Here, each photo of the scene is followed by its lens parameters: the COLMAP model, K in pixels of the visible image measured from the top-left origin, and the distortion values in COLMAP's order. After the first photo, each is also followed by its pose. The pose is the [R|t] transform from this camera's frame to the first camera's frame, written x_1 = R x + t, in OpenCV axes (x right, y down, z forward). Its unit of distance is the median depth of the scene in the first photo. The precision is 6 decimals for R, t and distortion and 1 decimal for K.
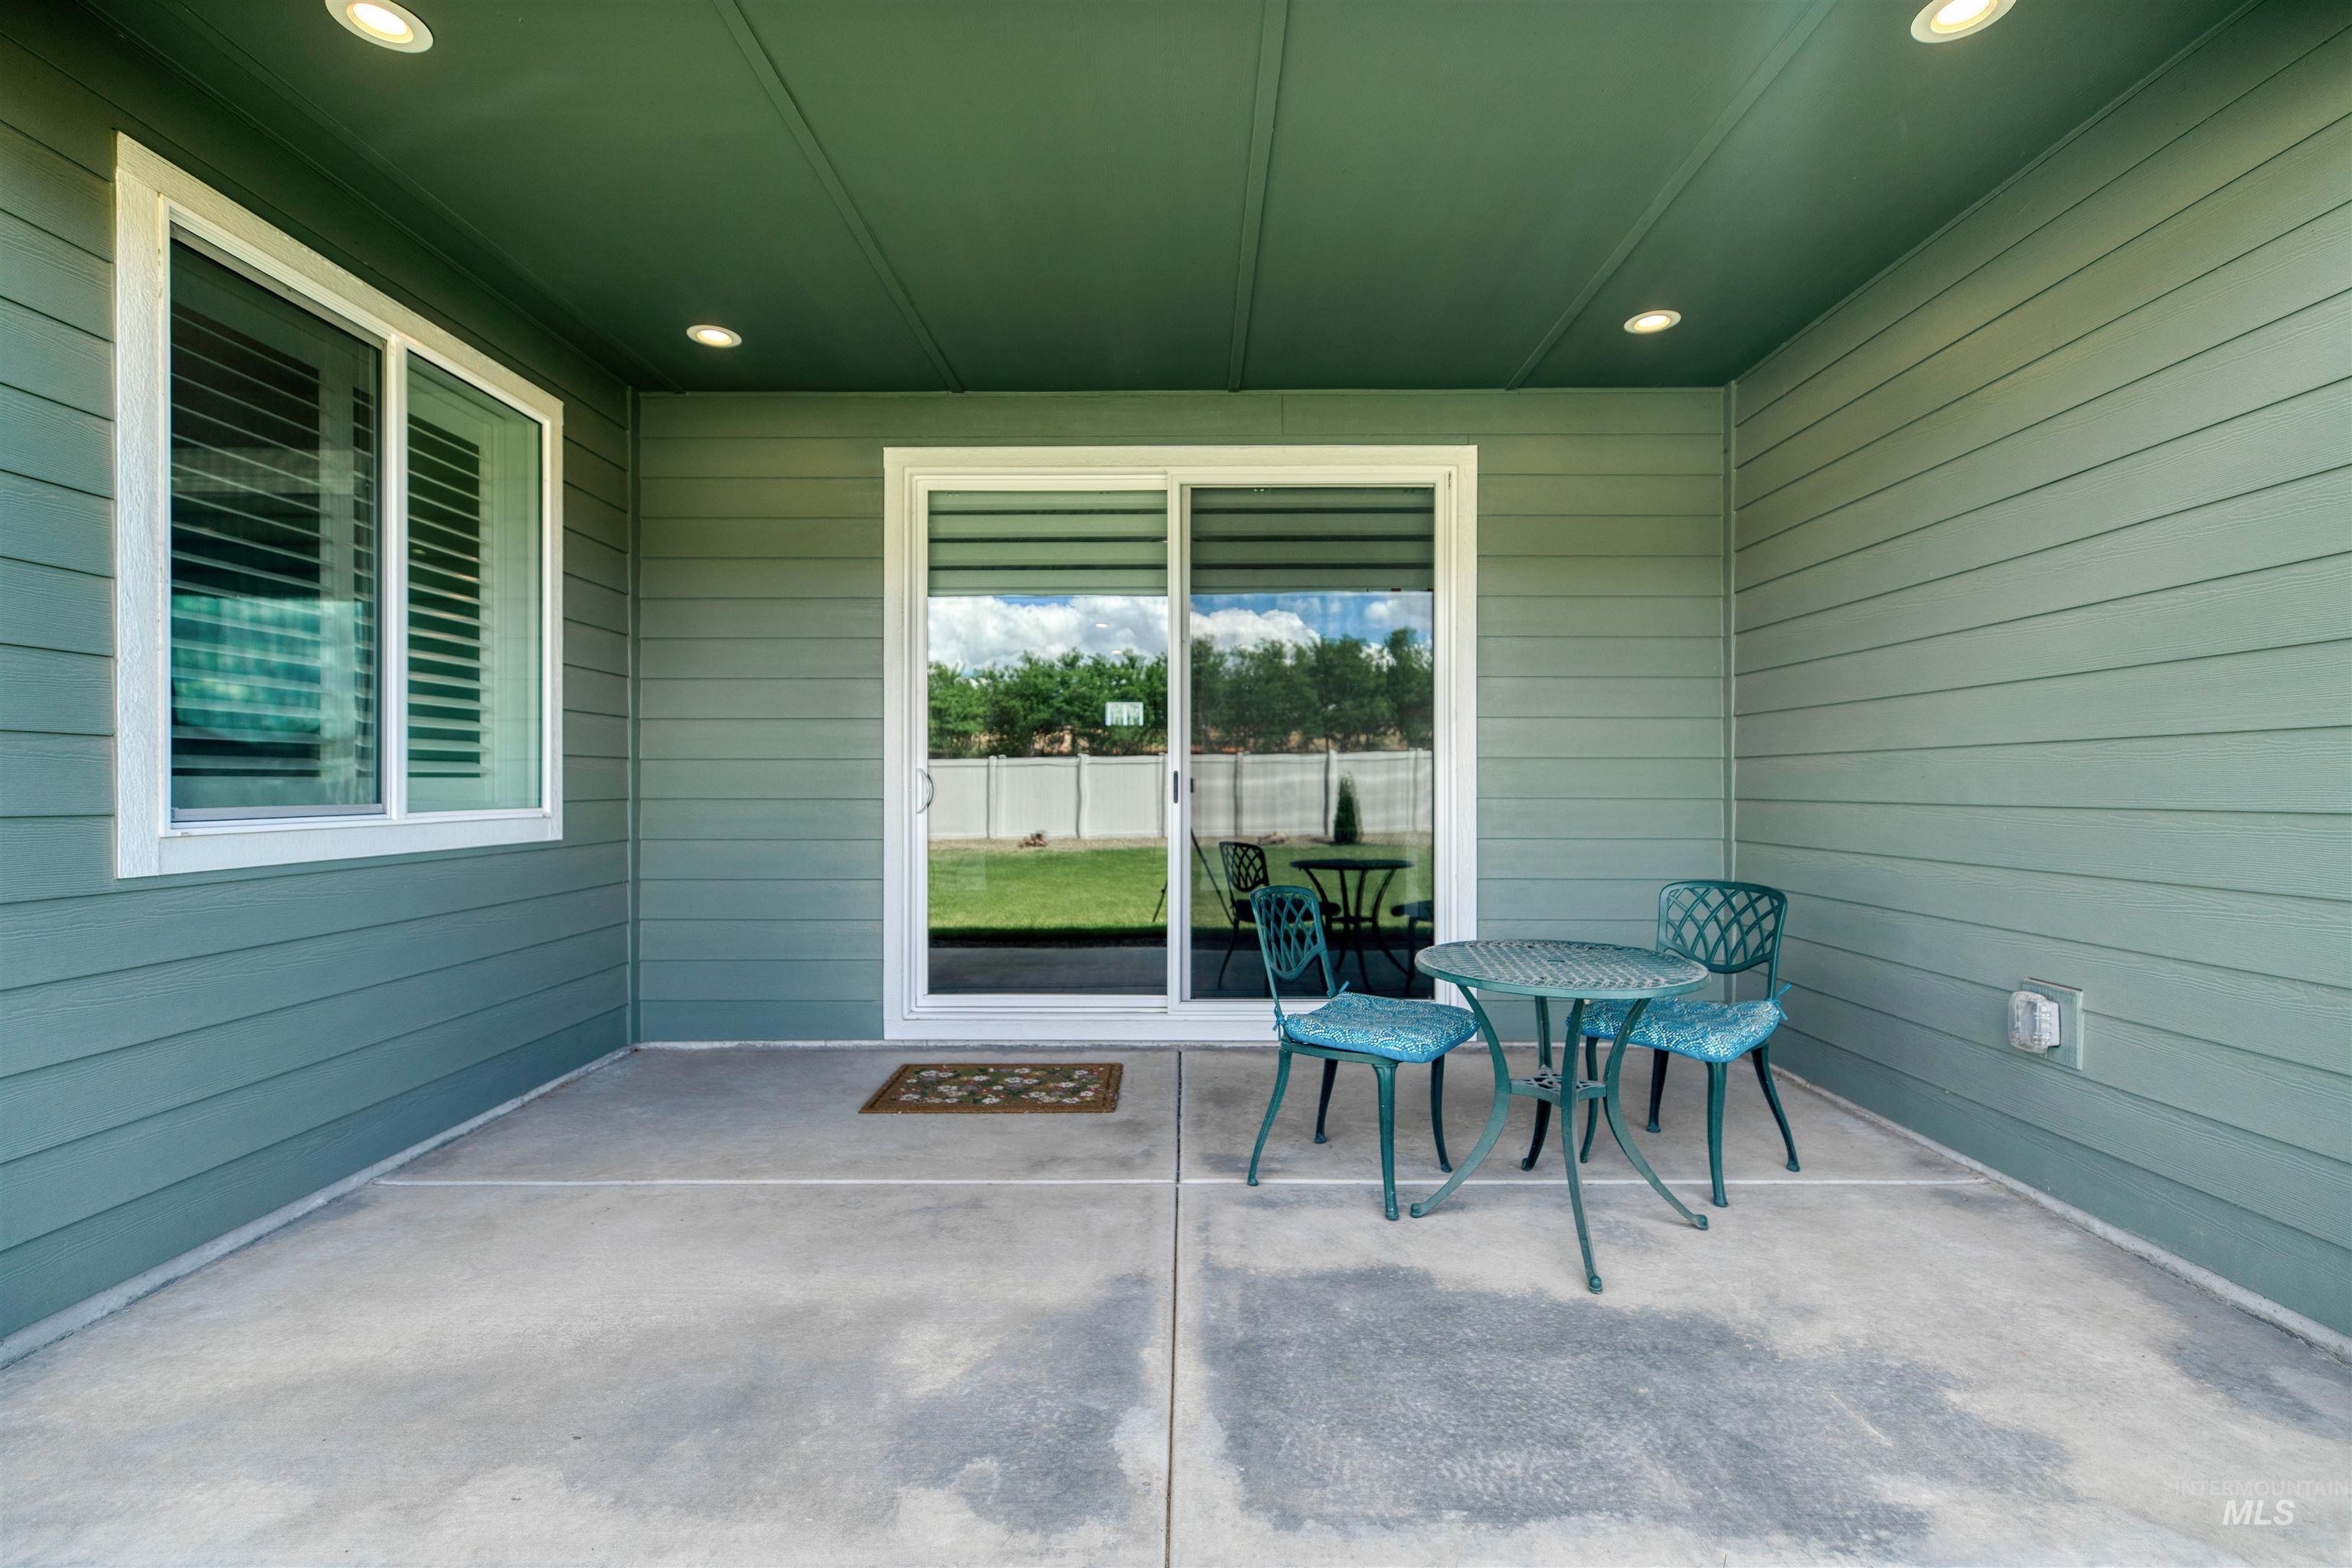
lens RADIAL K [[1051.9, 0, 1183.2], [0, 1051.9, 783.8], [0, 0, 1]] dist [0.006947, -0.001351]
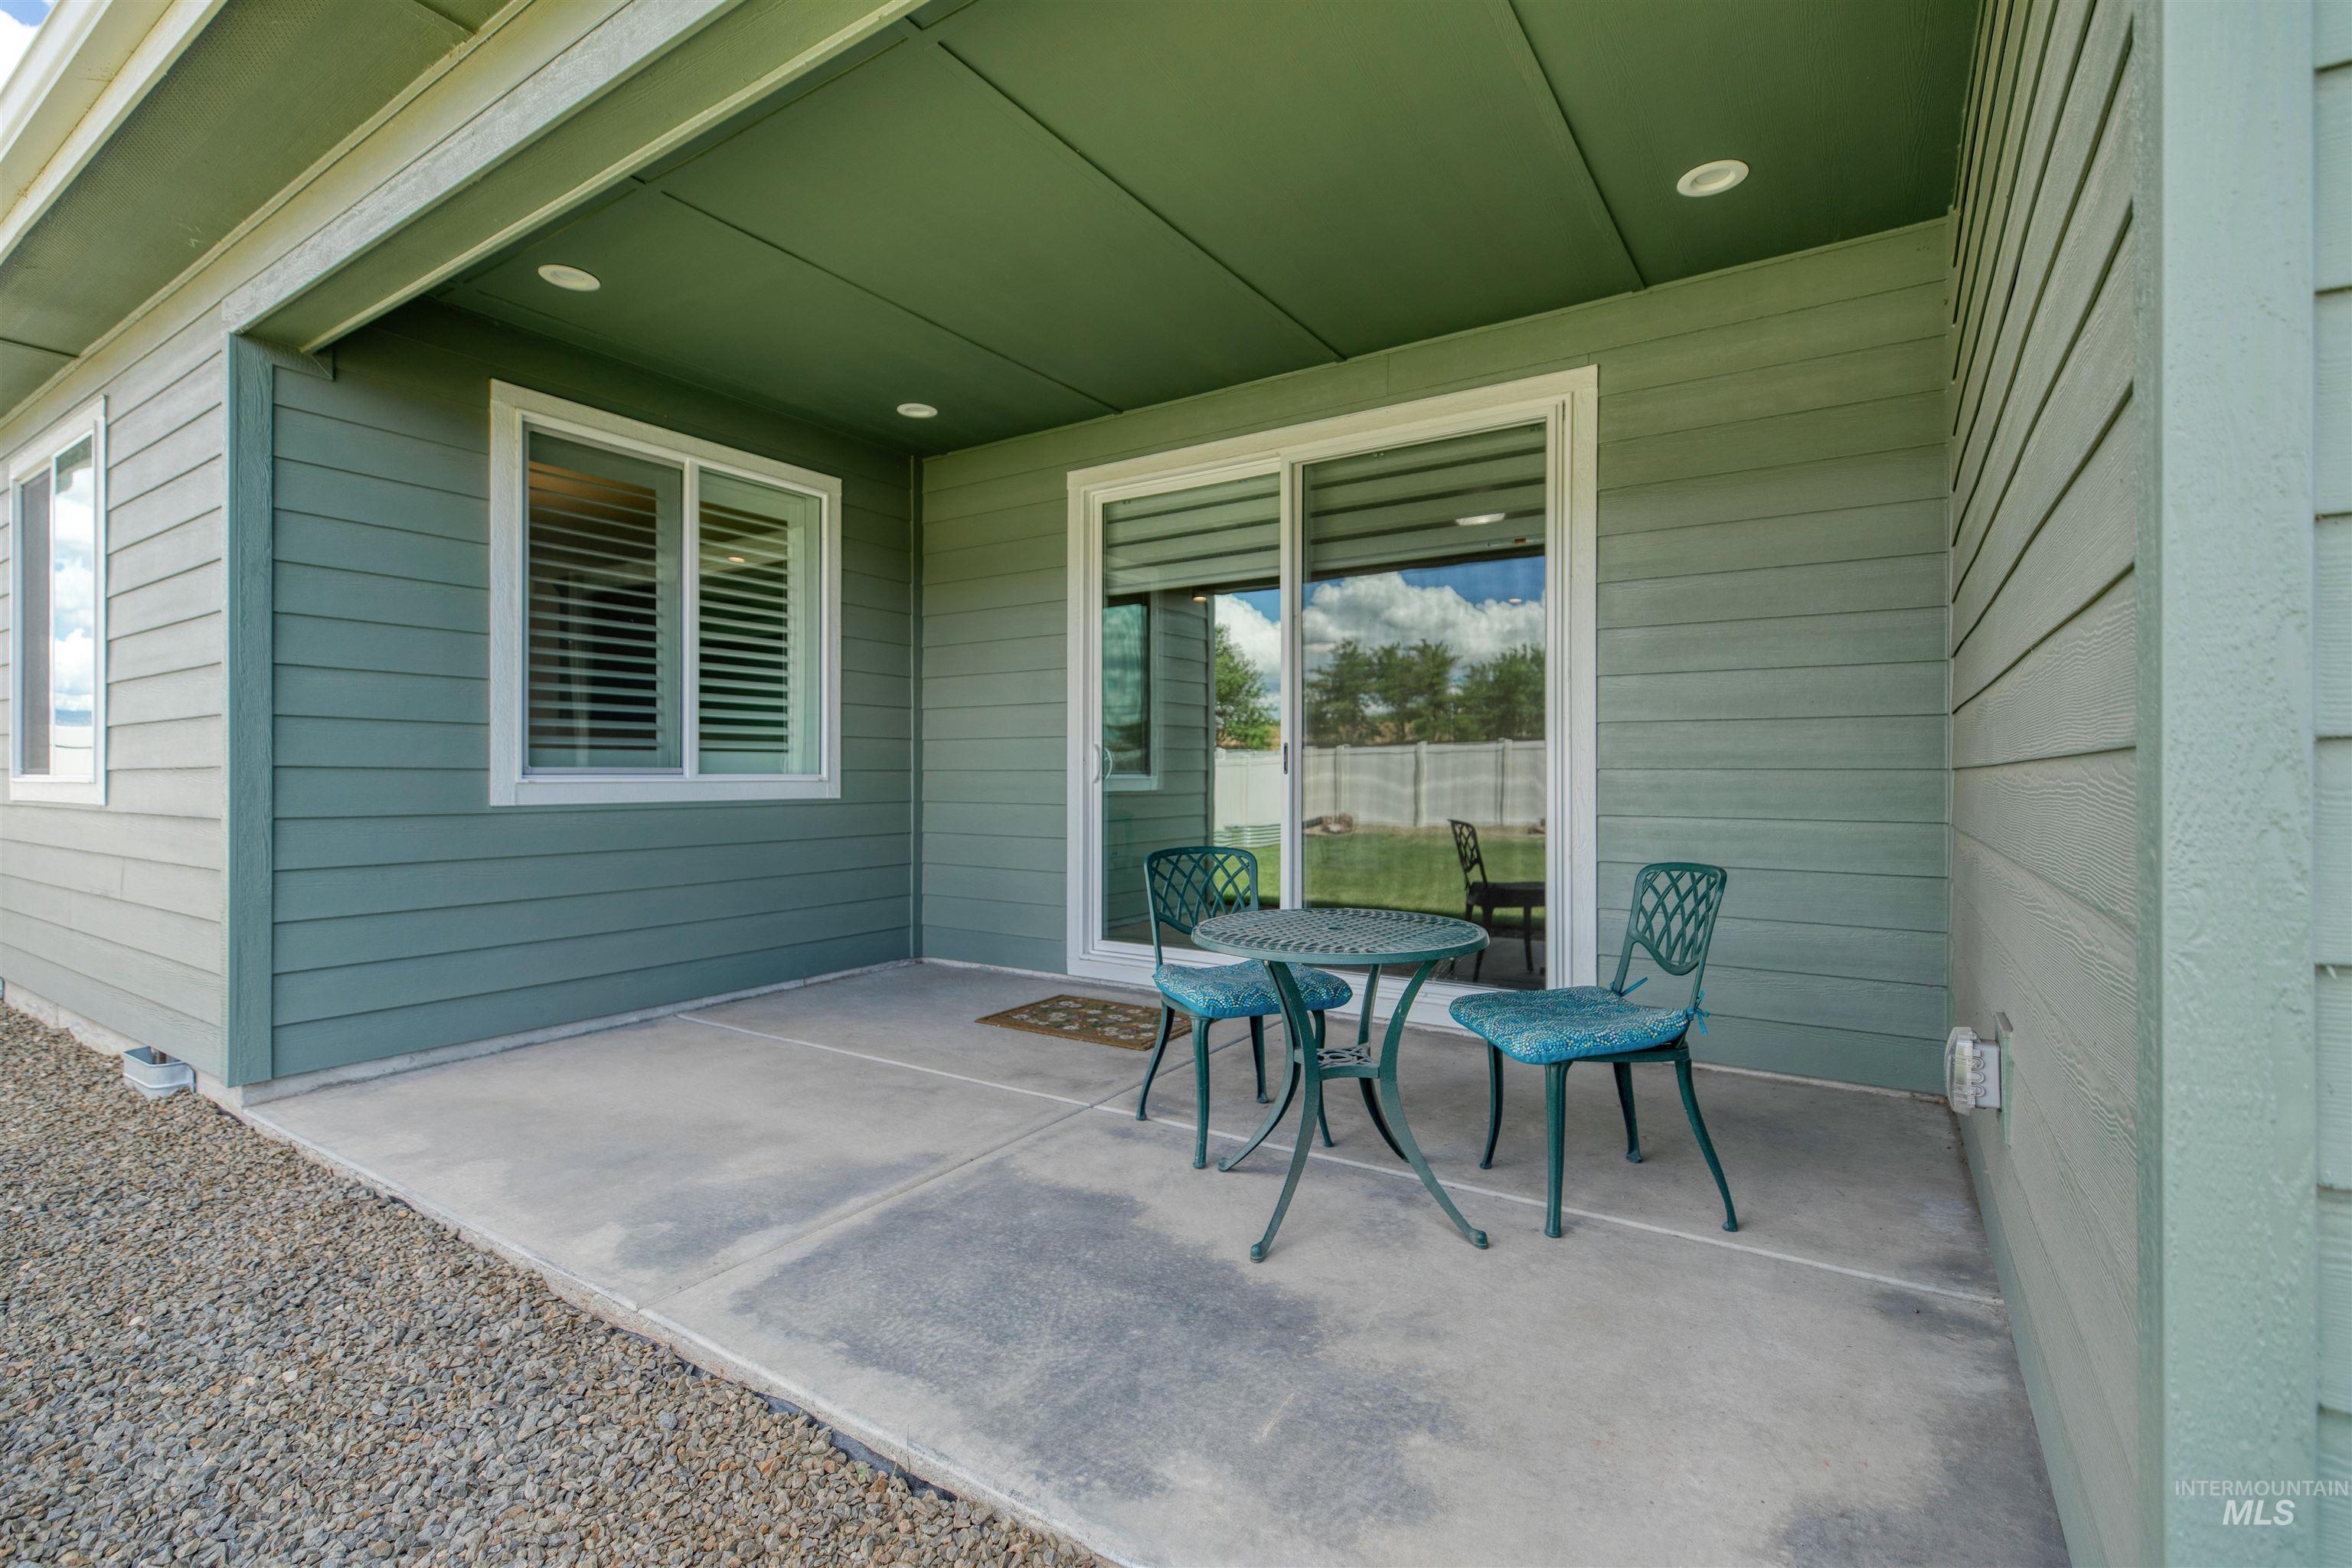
lens RADIAL K [[1051.9, 0, 1189.2], [0, 1051.9, 778.6], [0, 0, 1]] dist [0.006947, -0.001351]
pose [[0.839885, 0.003672, -0.542751, 0.713143], [-0.001422, 0.999989, 0.004564, 0.027185], [0.542762, -0.003061, 0.839881, 0.125188]]
